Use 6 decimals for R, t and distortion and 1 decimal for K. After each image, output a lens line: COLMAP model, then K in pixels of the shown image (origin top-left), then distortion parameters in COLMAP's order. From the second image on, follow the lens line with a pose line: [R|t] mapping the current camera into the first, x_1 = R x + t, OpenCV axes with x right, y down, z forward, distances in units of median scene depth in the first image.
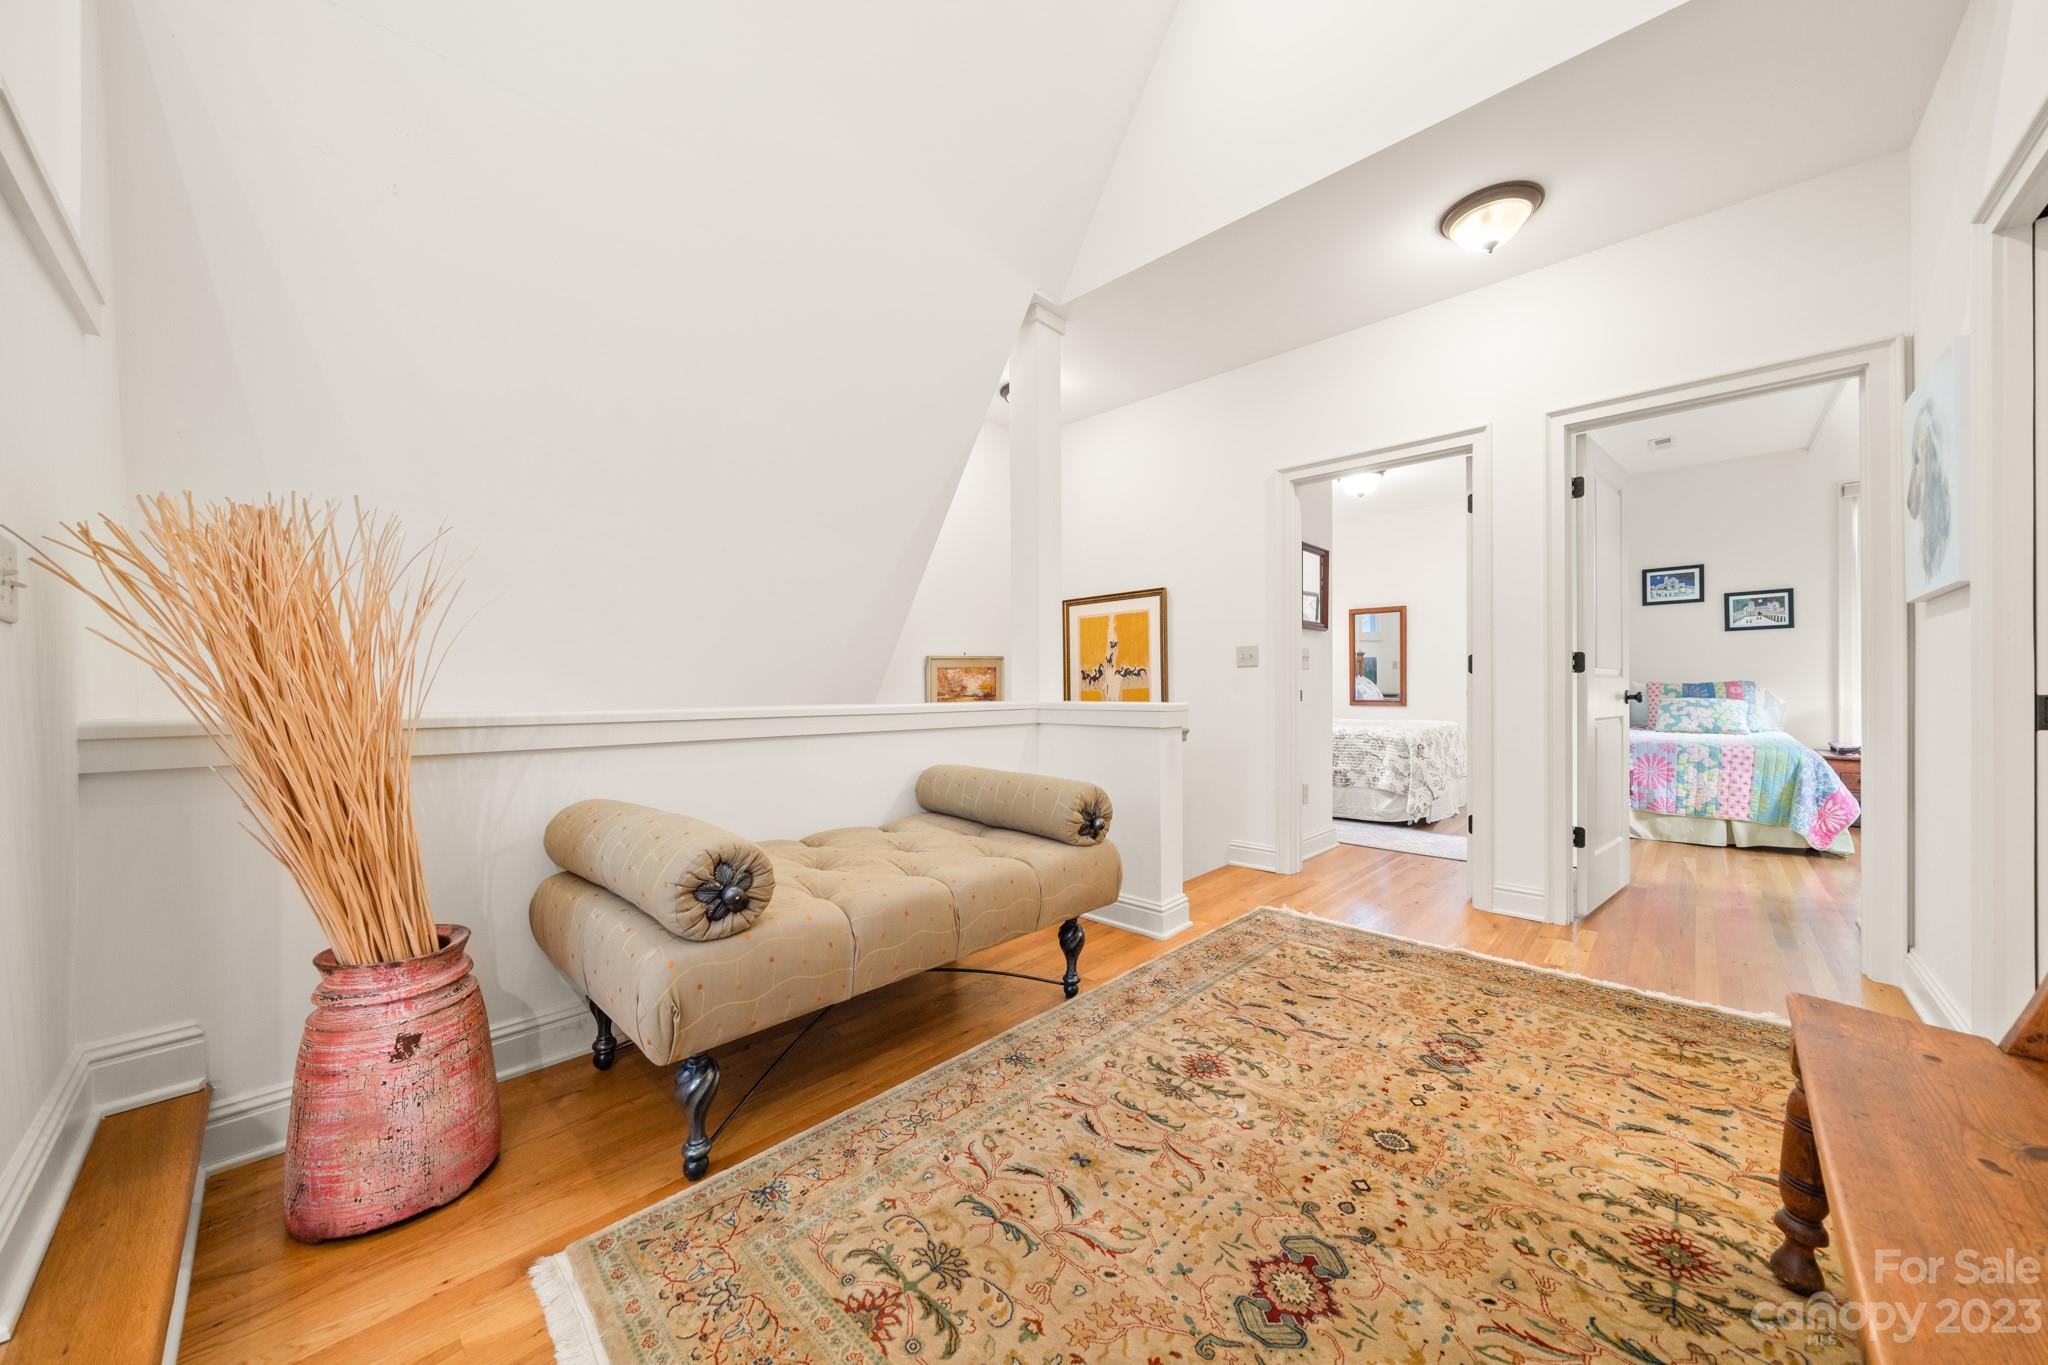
lens RADIAL K [[708.5, 0, 1025.3], [0, 708.5, 685.8], [0, 0, 1]] dist [-0.005465, -0.000062]
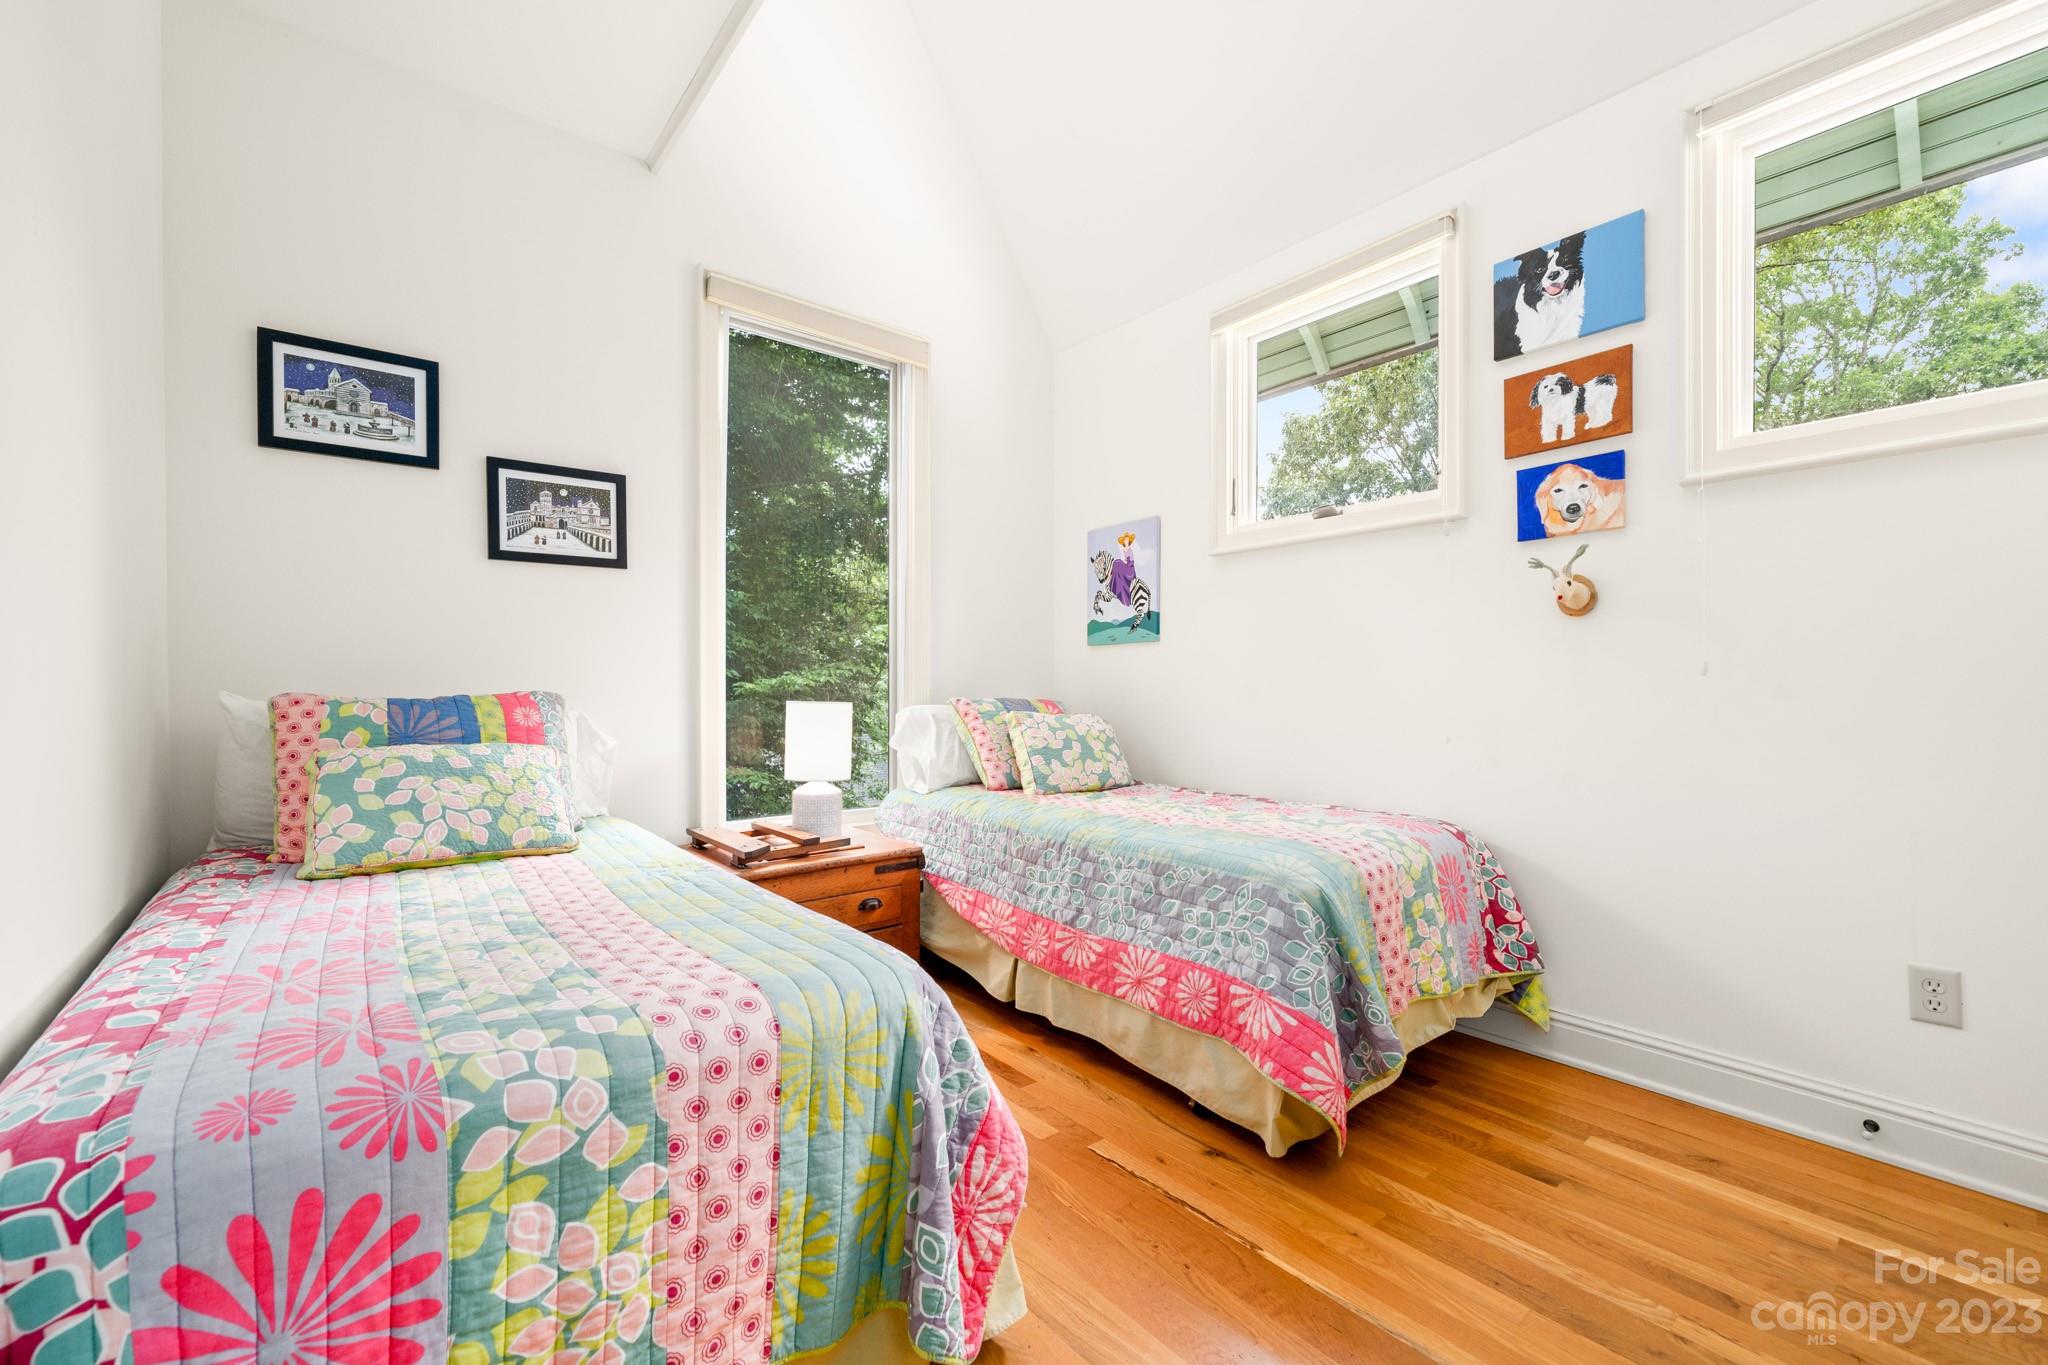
lens RADIAL K [[823.5, 0, 1027.5], [0, 823.5, 693.4], [0, 0, 1]] dist [-0.001851, 0.000547]
pose [[0.114365, 0.004096, 0.993430, 0.774056], [0.005488, 0.999974, -0.004755, -0.003658], [-0.993424, 0.005996, 0.114339, 0.870010]]
